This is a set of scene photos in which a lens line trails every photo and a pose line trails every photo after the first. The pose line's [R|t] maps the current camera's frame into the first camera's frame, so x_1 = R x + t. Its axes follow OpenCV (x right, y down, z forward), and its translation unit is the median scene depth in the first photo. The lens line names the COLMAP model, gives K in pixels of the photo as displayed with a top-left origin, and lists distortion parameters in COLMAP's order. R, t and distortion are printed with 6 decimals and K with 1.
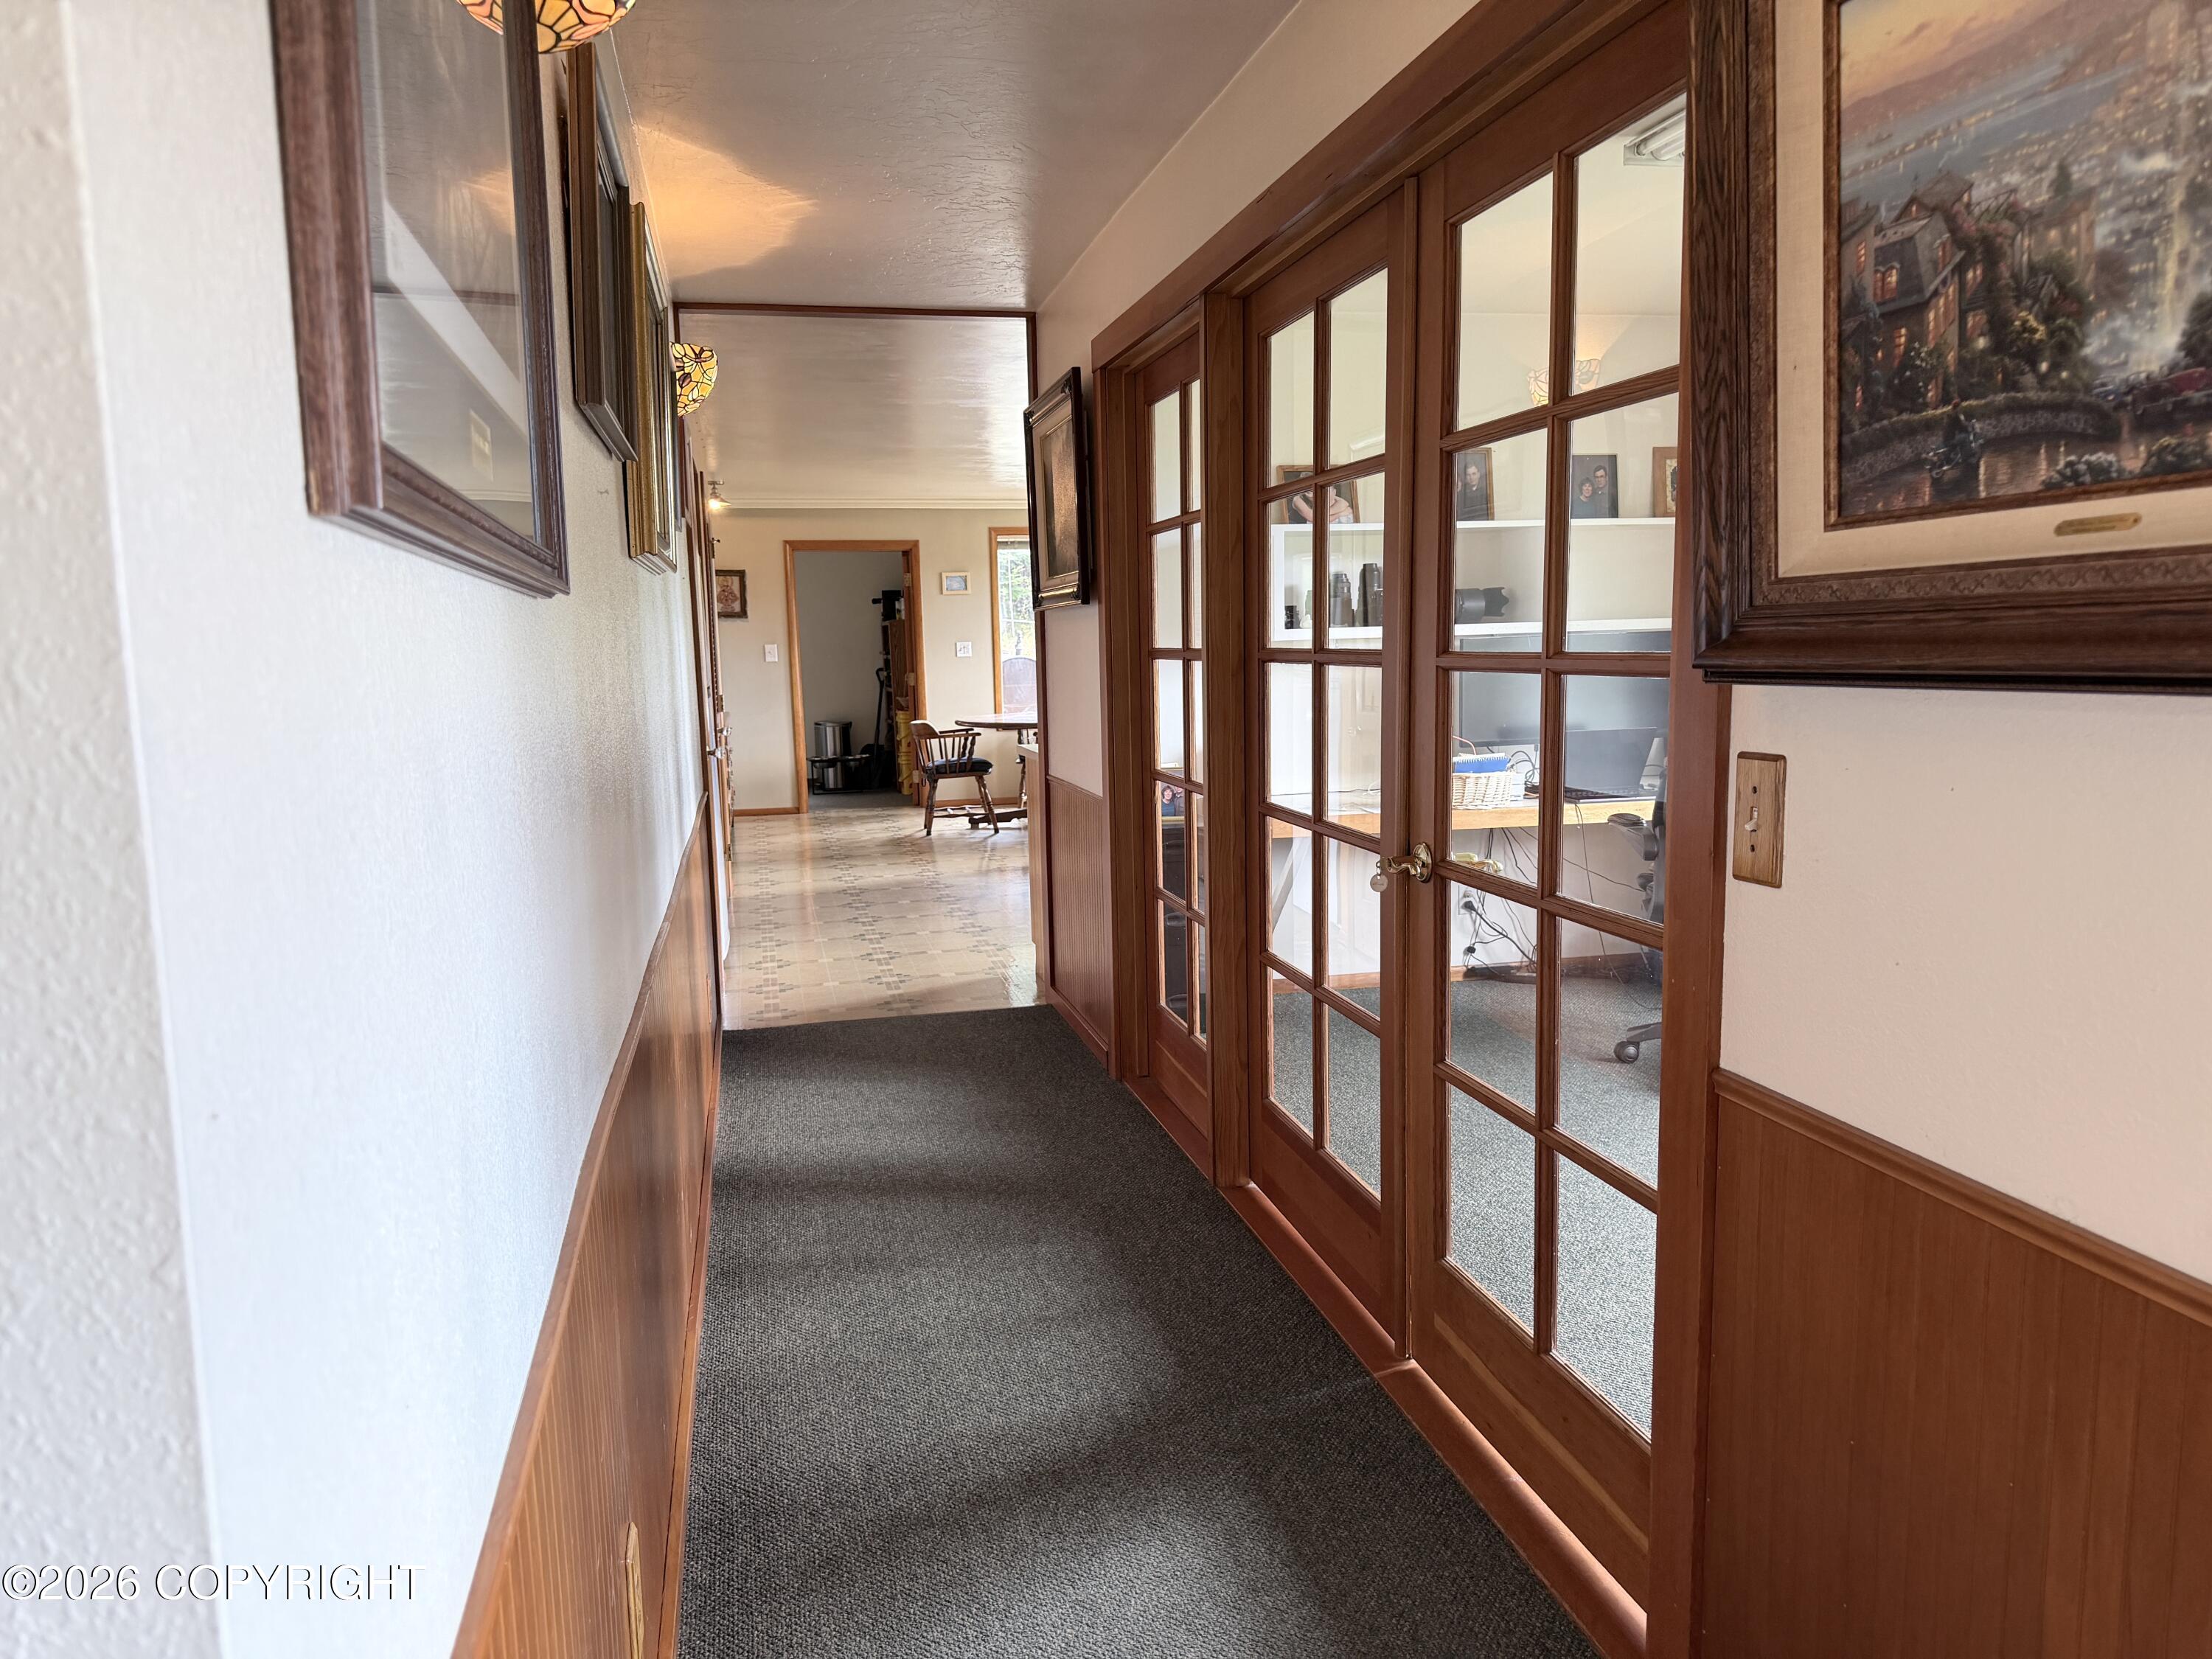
lens RADIAL K [[1551.2, 0, 1089.0], [0, 1551.2, 834.1], [0, 0, 1]] dist [0.160295, -0.325906]
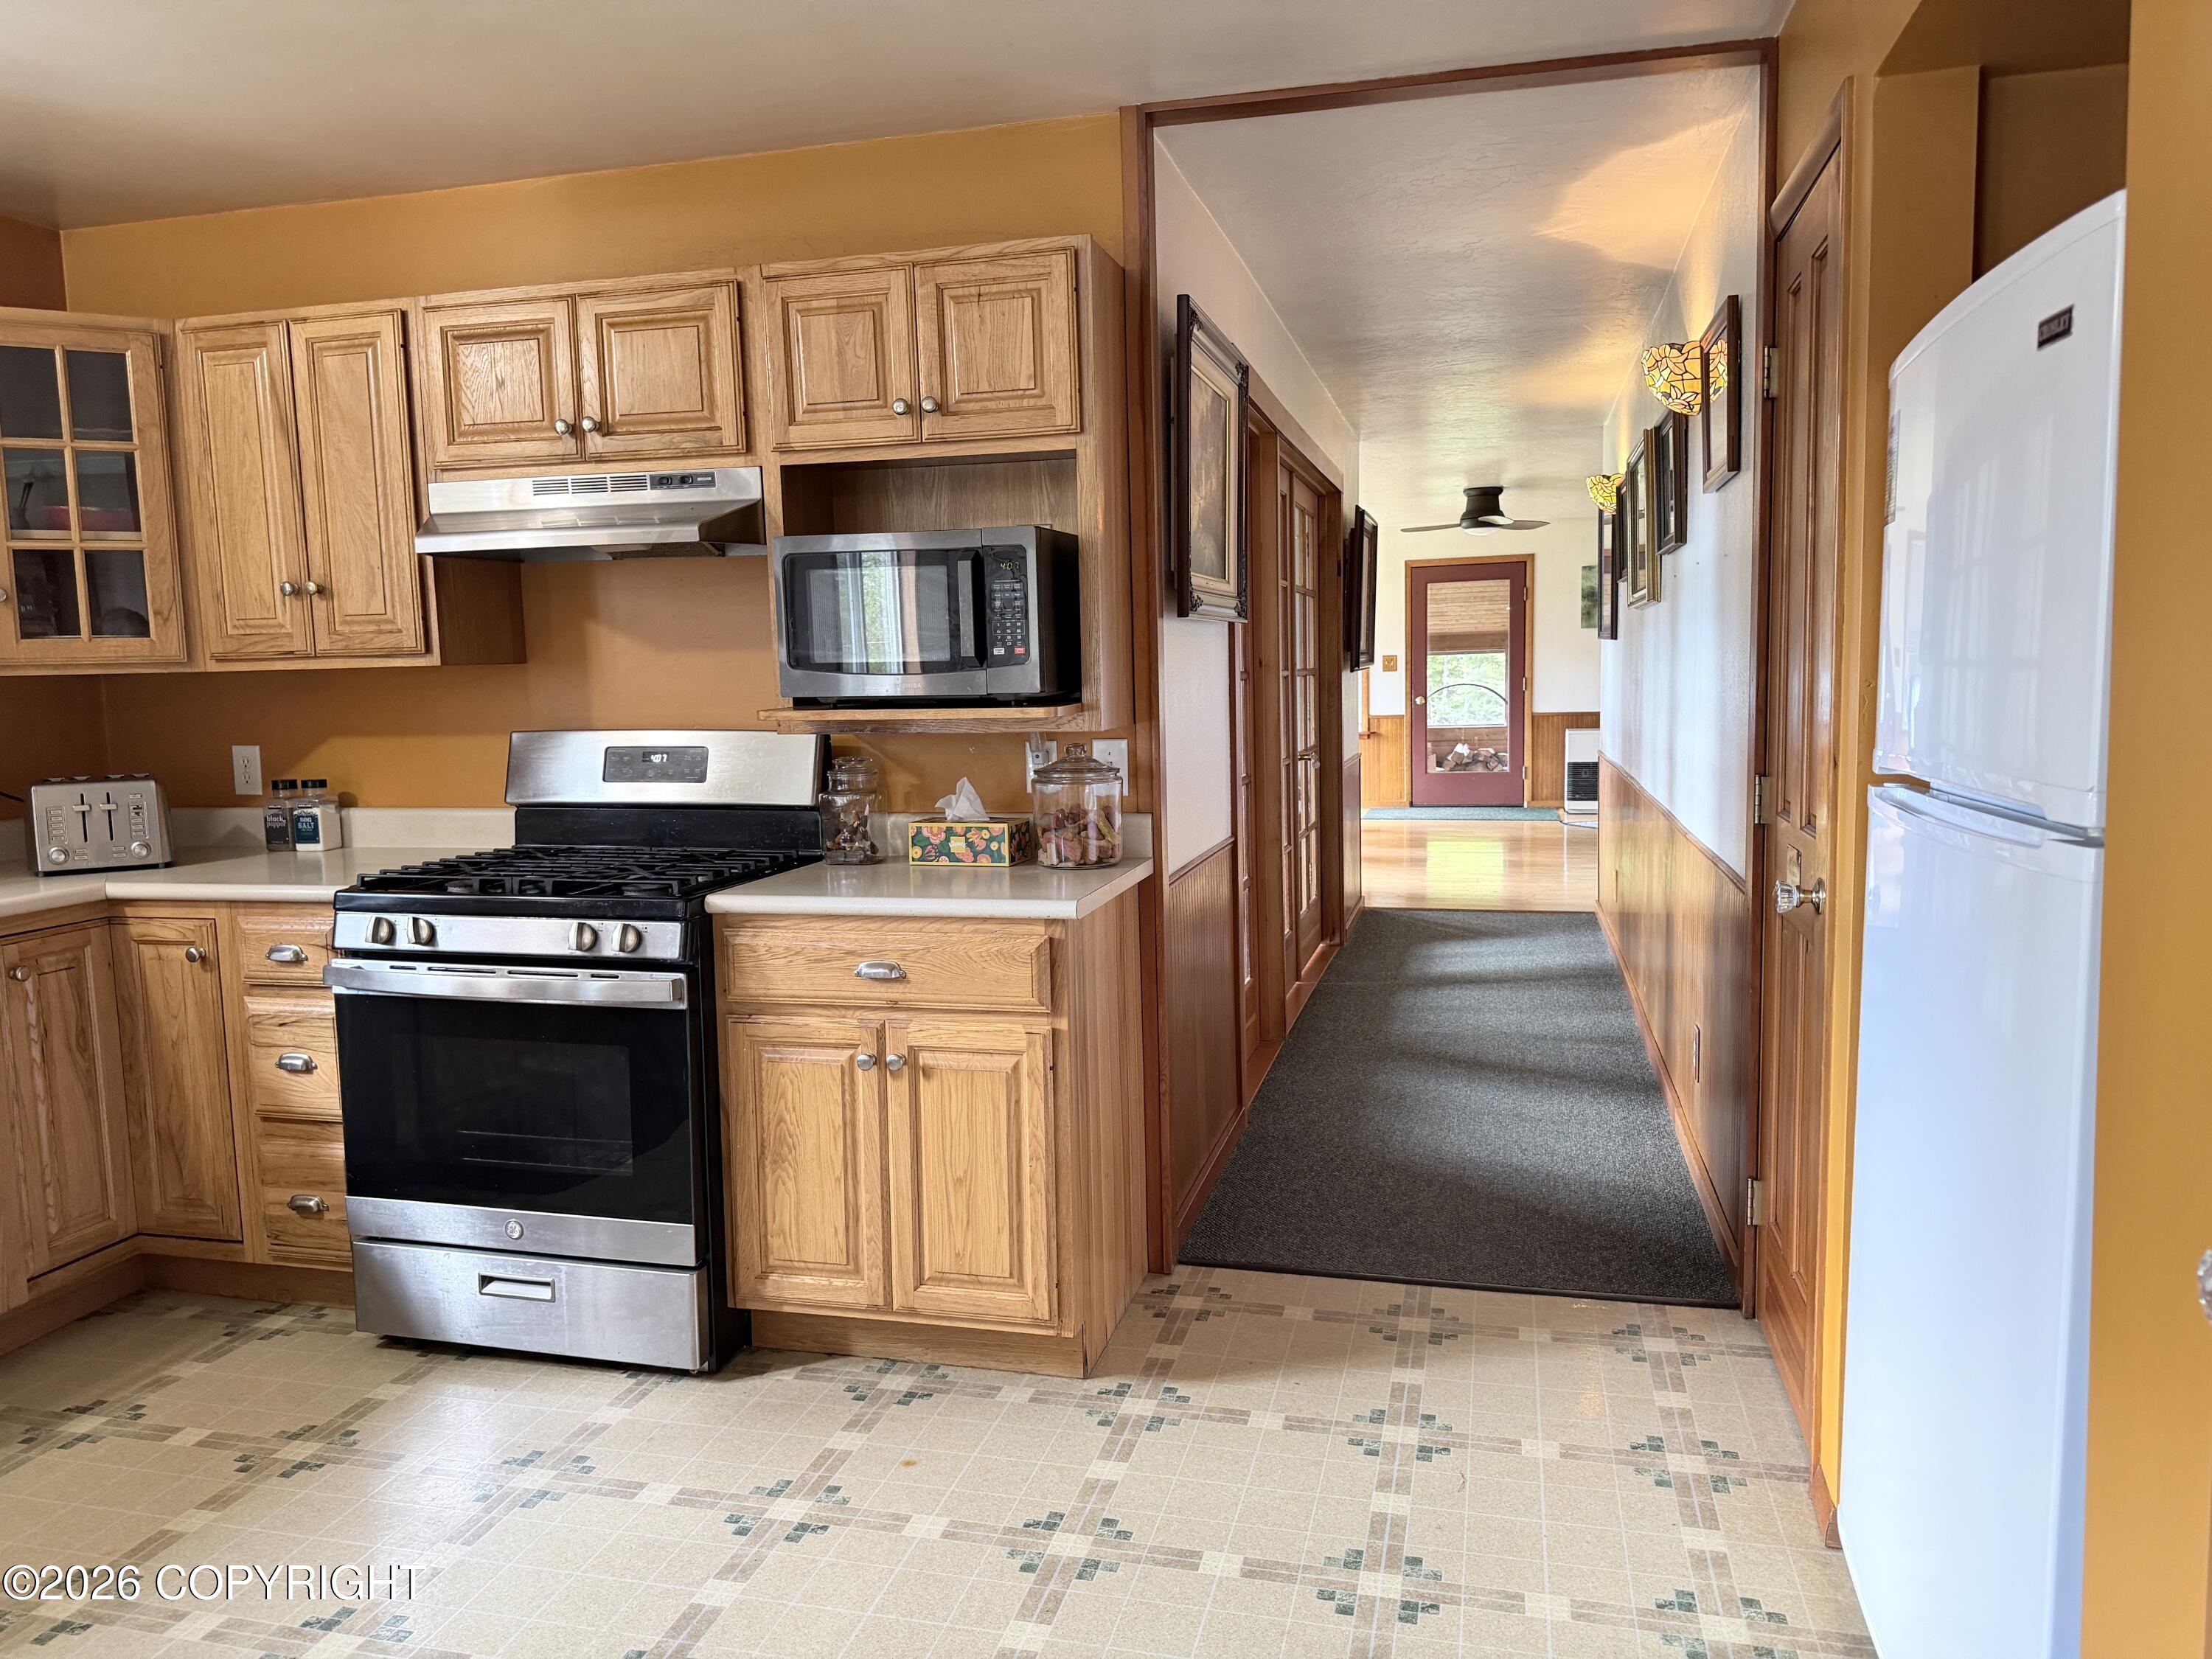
lens RADIAL K [[1551.2, 0, 1089.0], [0, 1551.2, 834.1], [0, 0, 1]] dist [0.160295, -0.325906]
pose [[-0.892837, -0.009293, 0.450285, -0.429689], [0.095093, 0.973358, 0.208641, -0.293663], [-0.440227, 0.229101, -0.868166, 2.420276]]
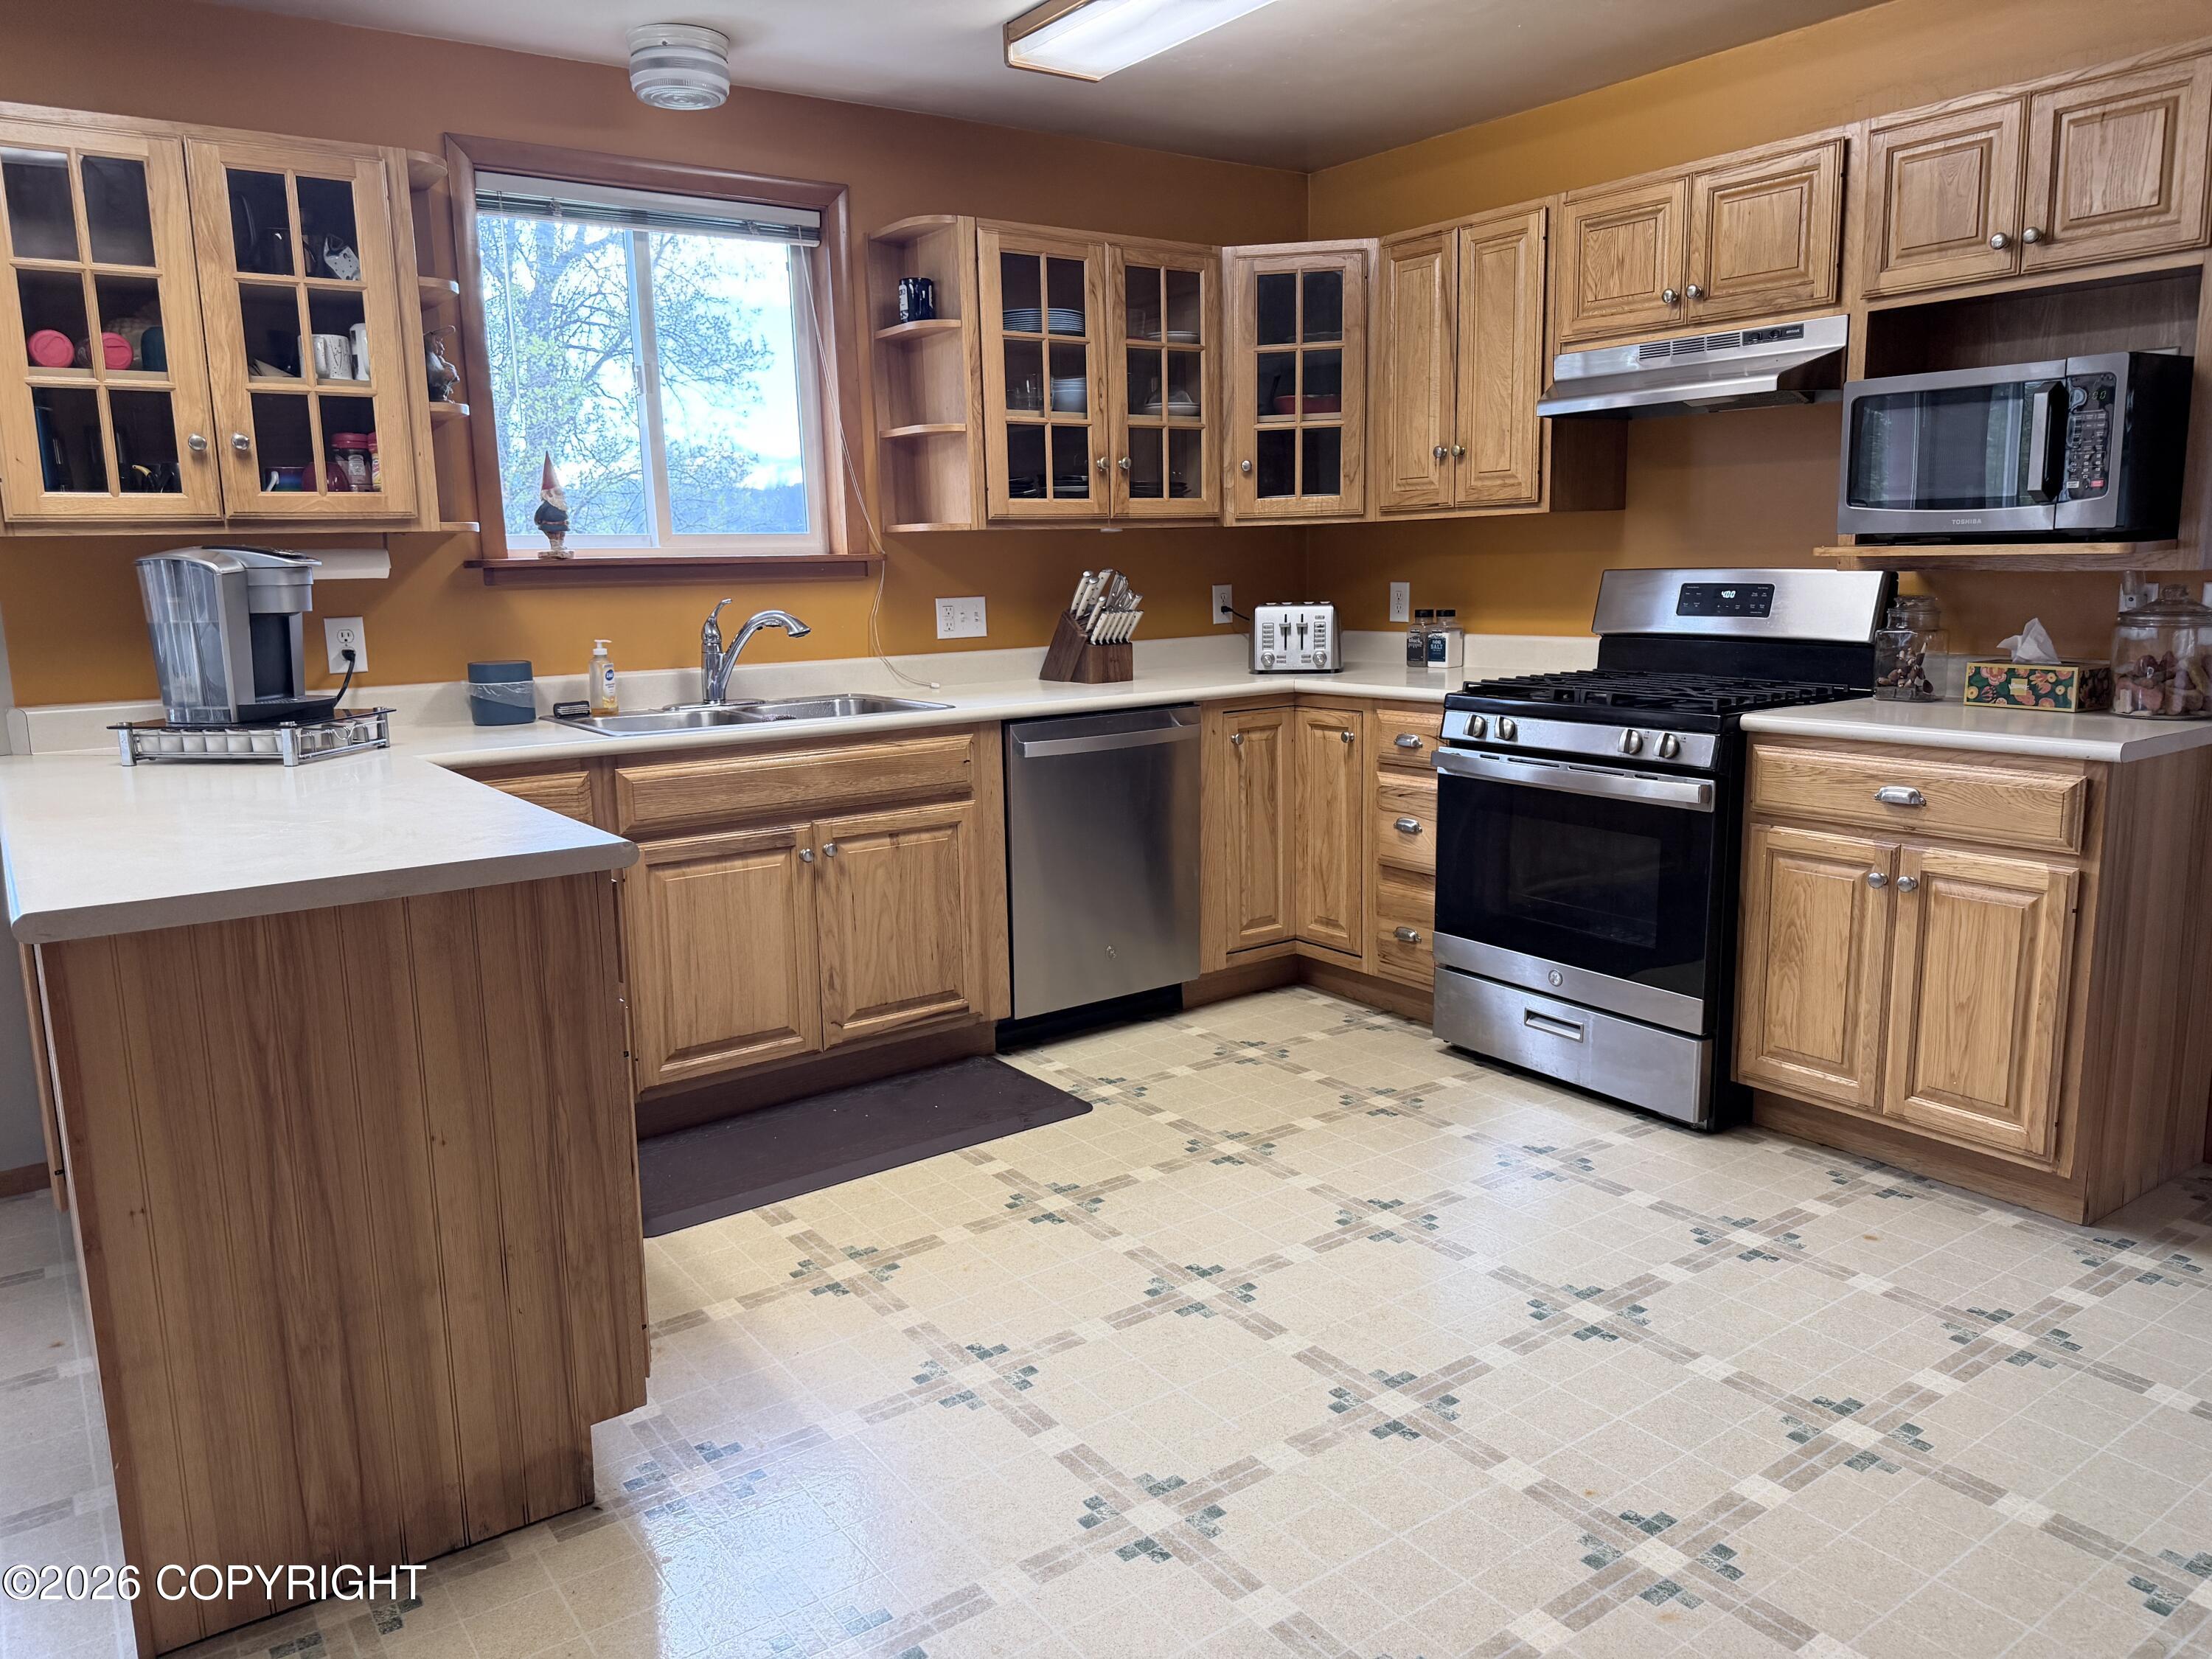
lens RADIAL K [[1572.7, 0, 1106.0], [0, 1572.7, 829.5], [0, 0, 1]] dist [0.032816, -0.038576]
pose [[-0.400929, -0.131209, 0.906664, -0.582937], [0.144499, 0.968244, 0.204018, -0.287348], [-0.904641, 0.212809, -0.369238, 2.497915]]
